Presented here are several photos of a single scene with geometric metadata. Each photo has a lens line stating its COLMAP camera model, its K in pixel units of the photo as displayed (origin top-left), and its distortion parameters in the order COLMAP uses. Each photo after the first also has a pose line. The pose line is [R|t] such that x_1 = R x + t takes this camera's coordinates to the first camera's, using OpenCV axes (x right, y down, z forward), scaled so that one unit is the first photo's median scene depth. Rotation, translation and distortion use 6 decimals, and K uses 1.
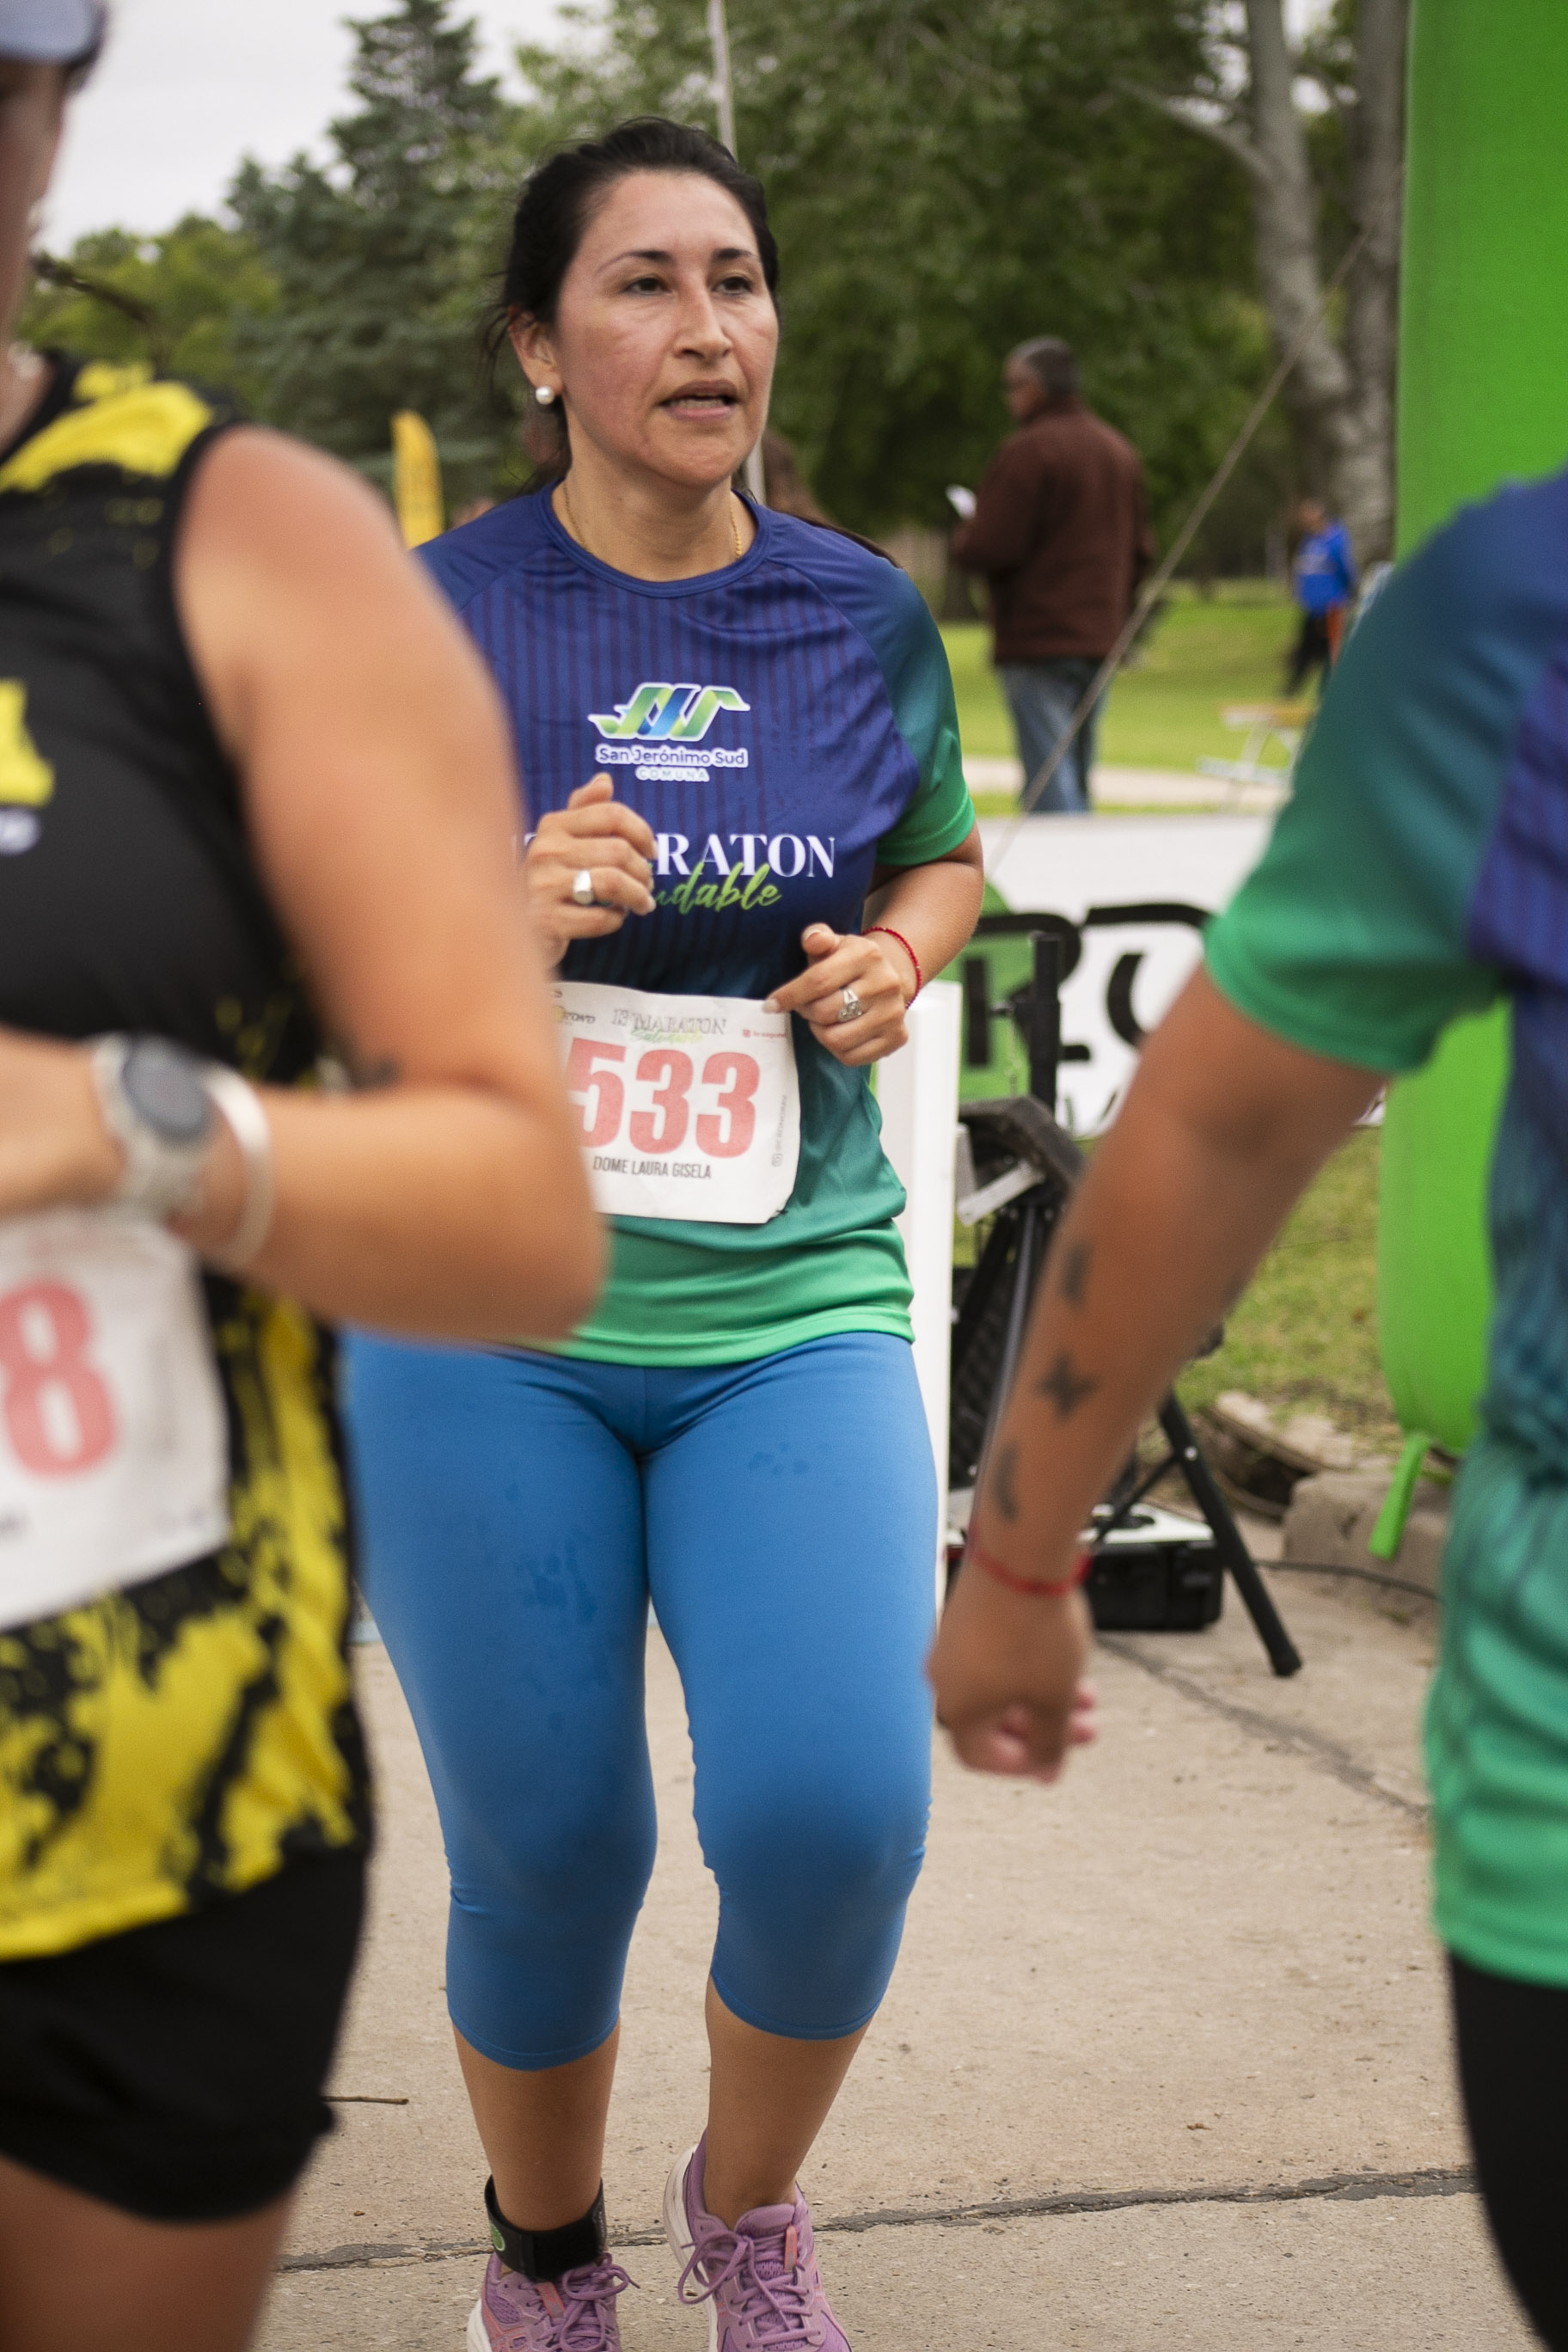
lens RADIAL K [[5860.2, 0, 826.5], [0, 5860.2, 1173.8], [0, 0, 1]] dist [0.031526, 0.110952]
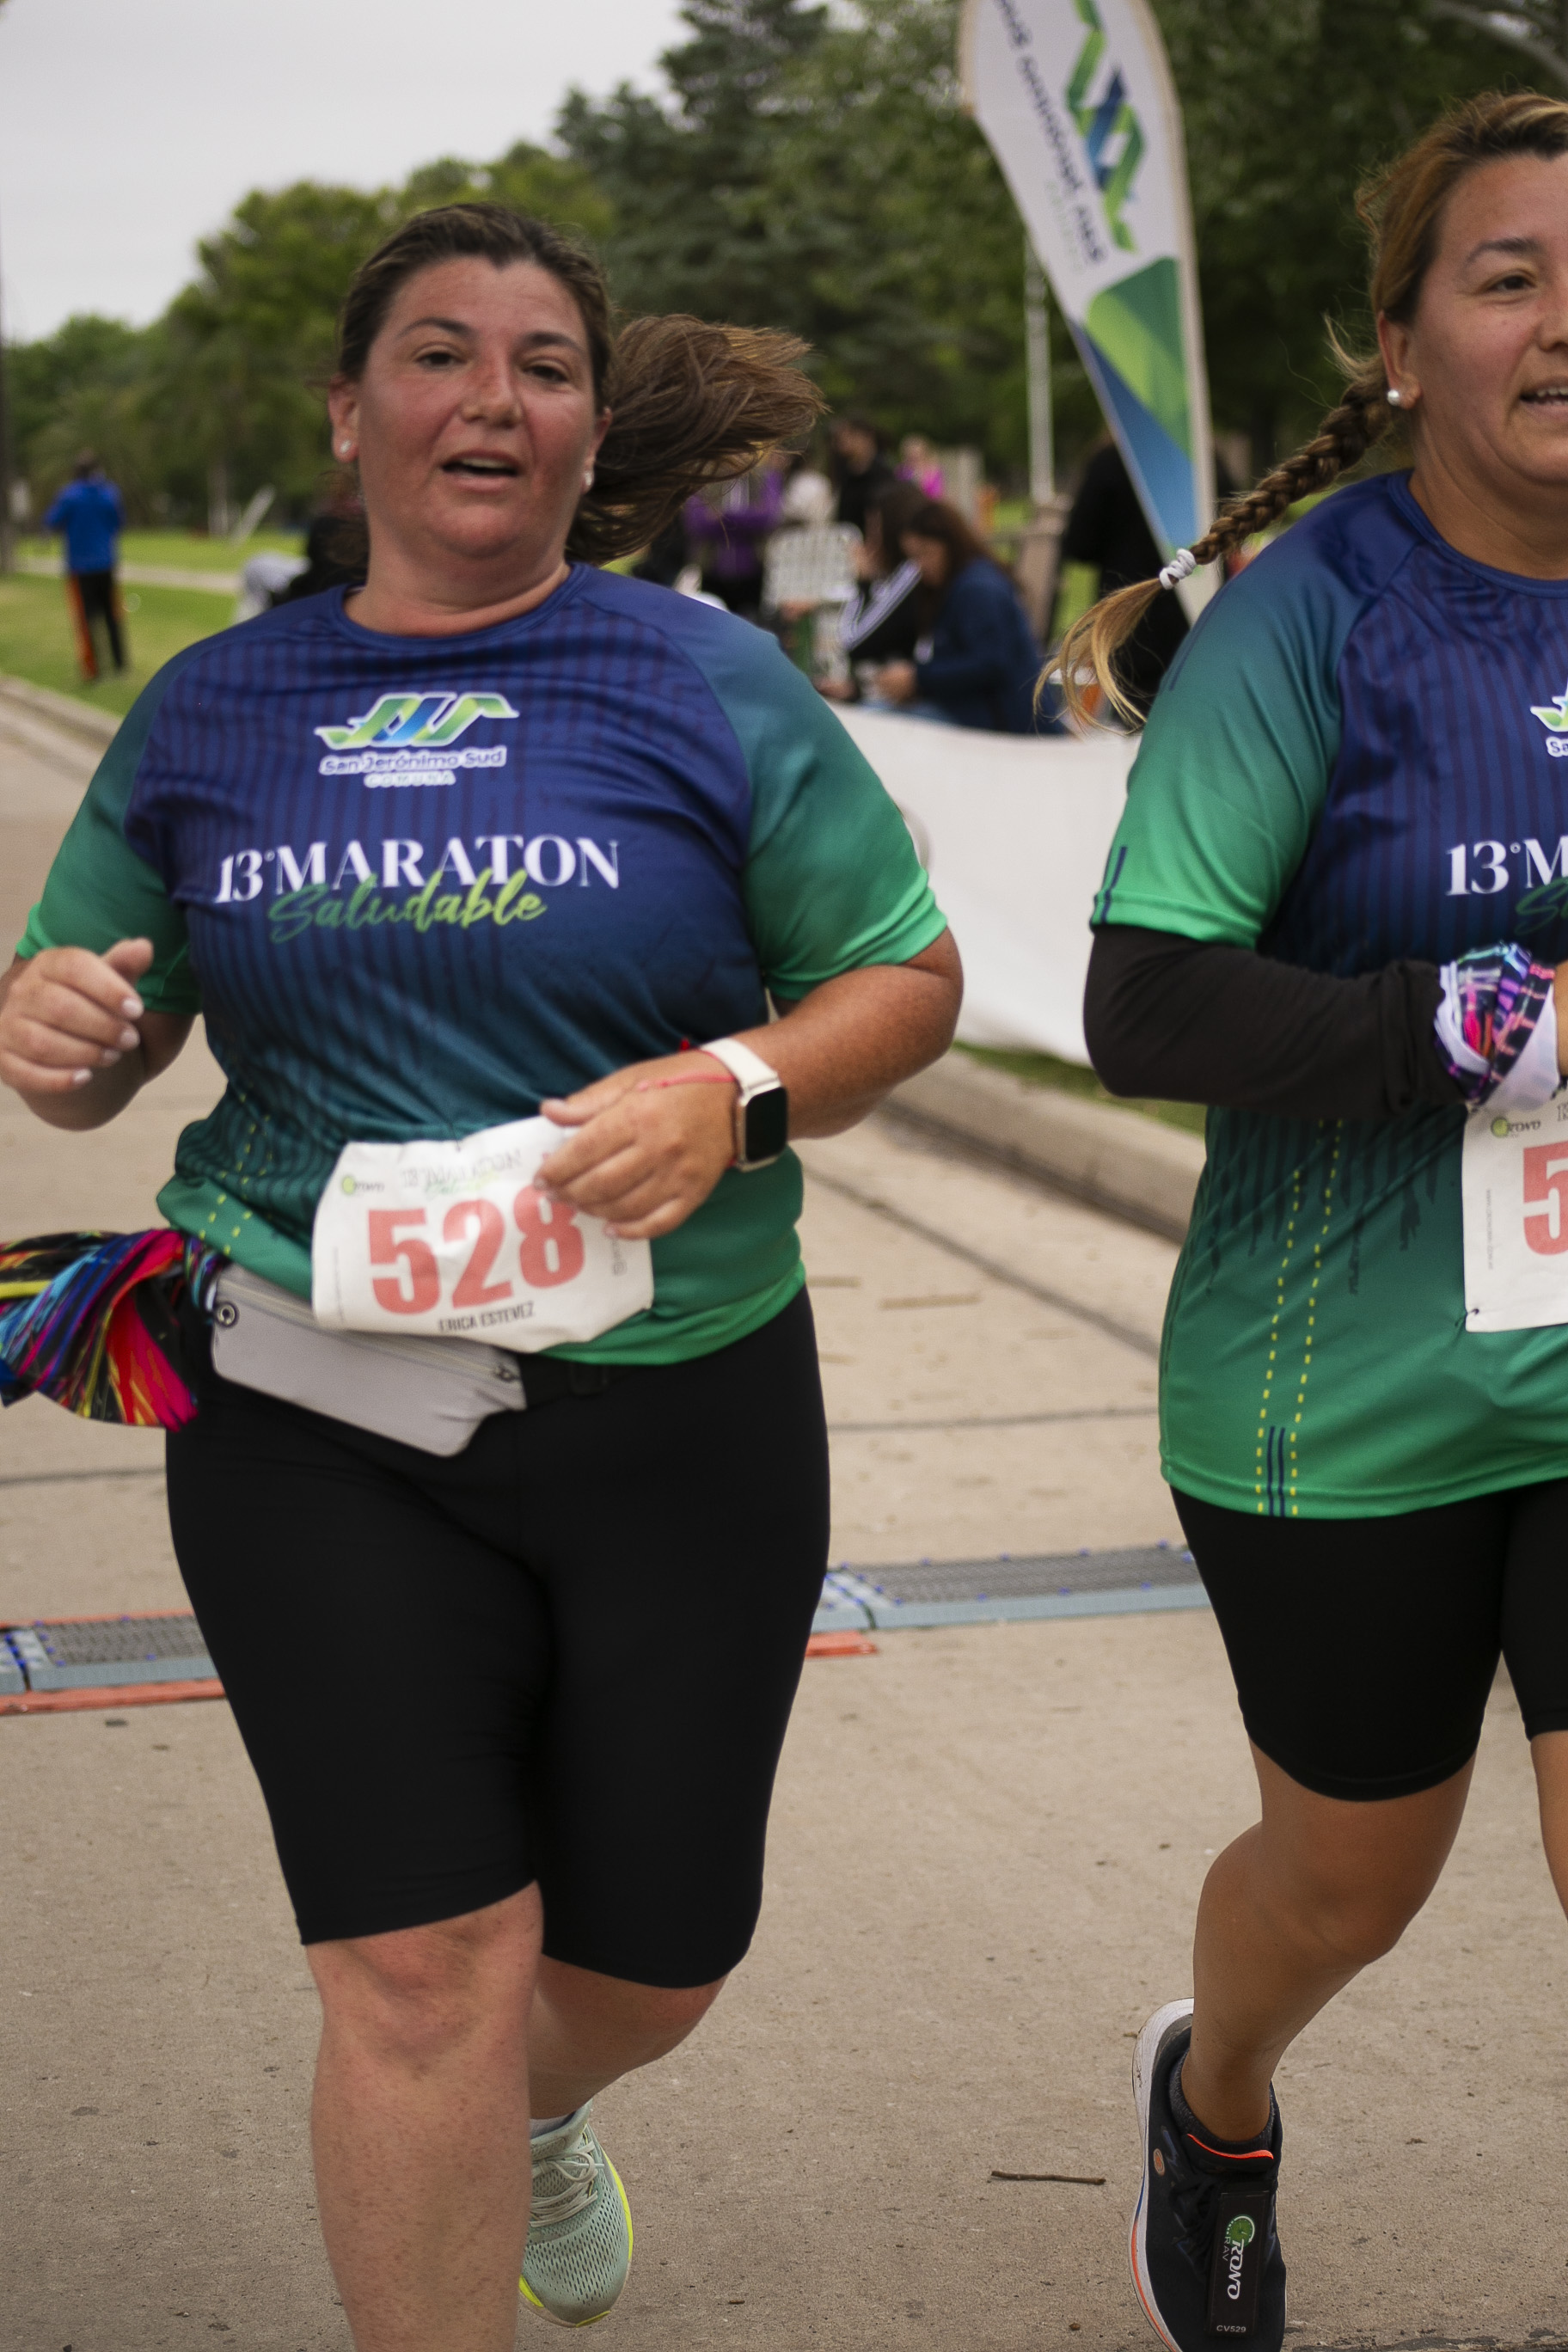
lens RADIAL K [[5533.9, 0, 713.1], [0, 5533.9, 1209.9], [0, 0, 1]] dist [-0.020363, -0.024780]
pose [[0.997427, -0.006153, -0.071420, -0.047872], [0.008310, 0.999517, 0.029934, -0.016454], [0.071201, -0.030450, 0.996997, 0.082519]]
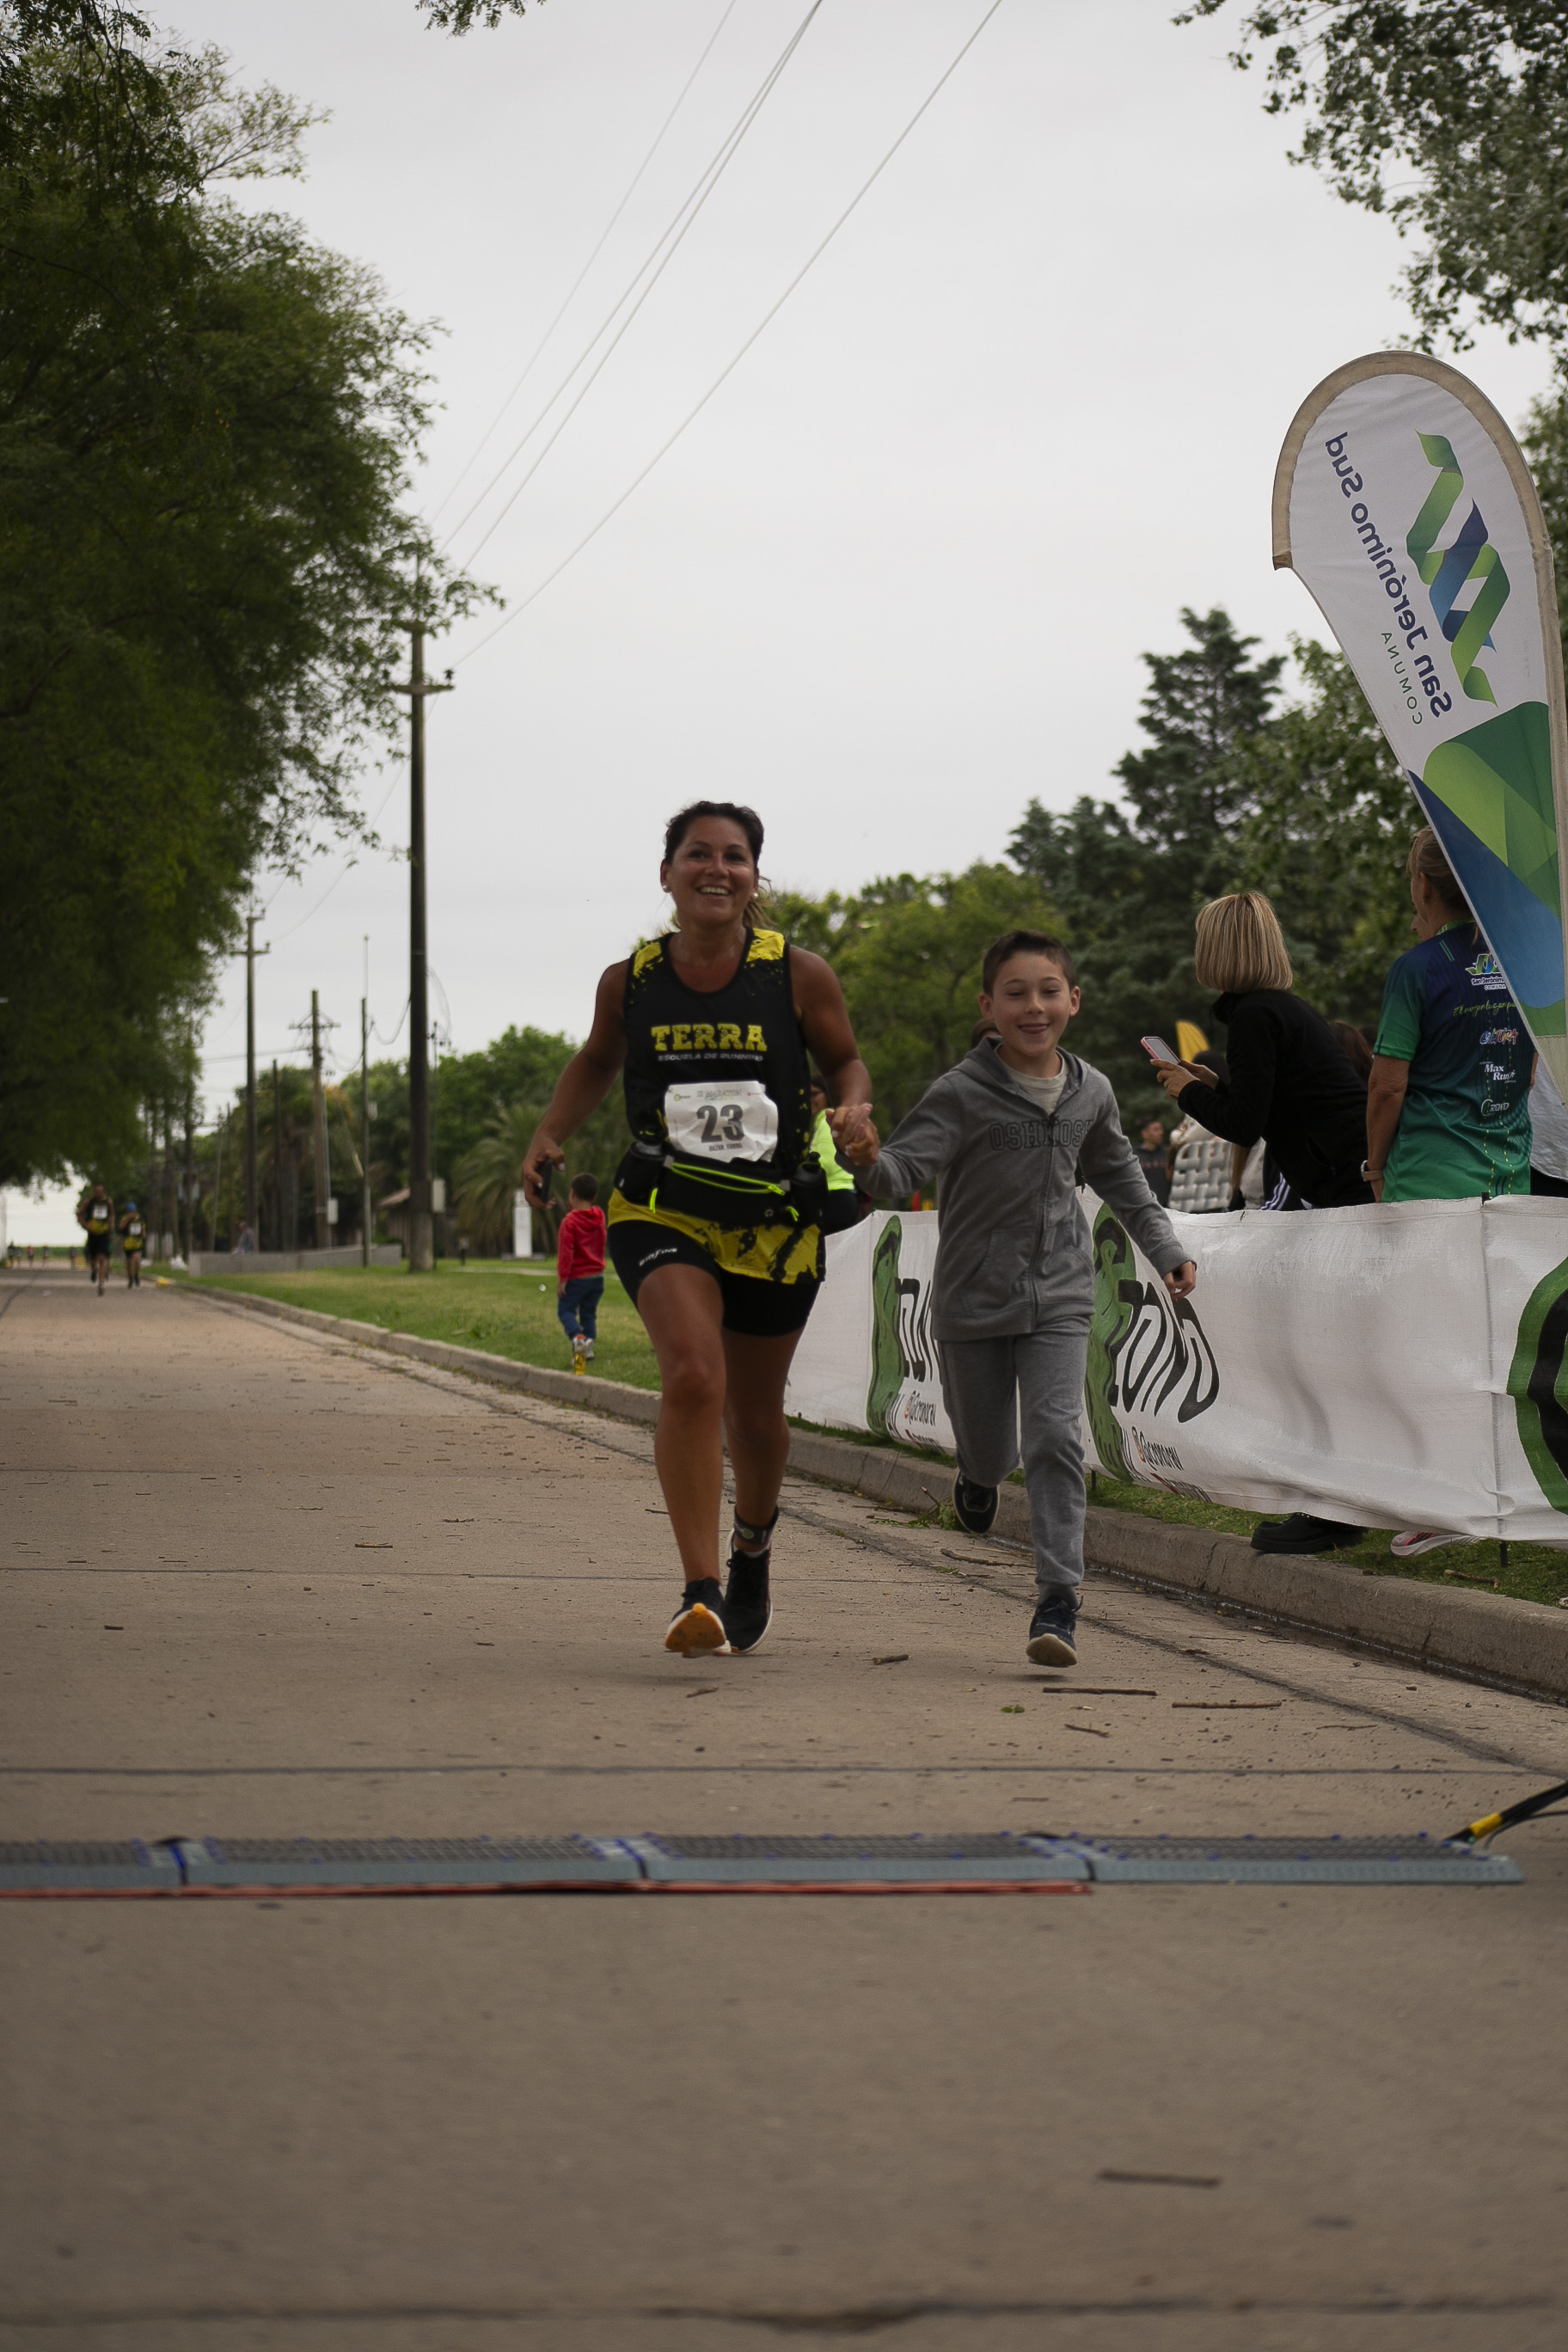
lens RADIAL K [[5820.7, 0, 719.1], [0, 5820.7, 1075.0], [0, 0, 1]] dist [0.119588, -0.433565]
pose [[0.988607, 0.014892, -0.149781, -0.011082], [-0.034767, 0.990777, -0.130965, 0.076709], [0.146450, 0.134681, 0.980007, 0.085581]]
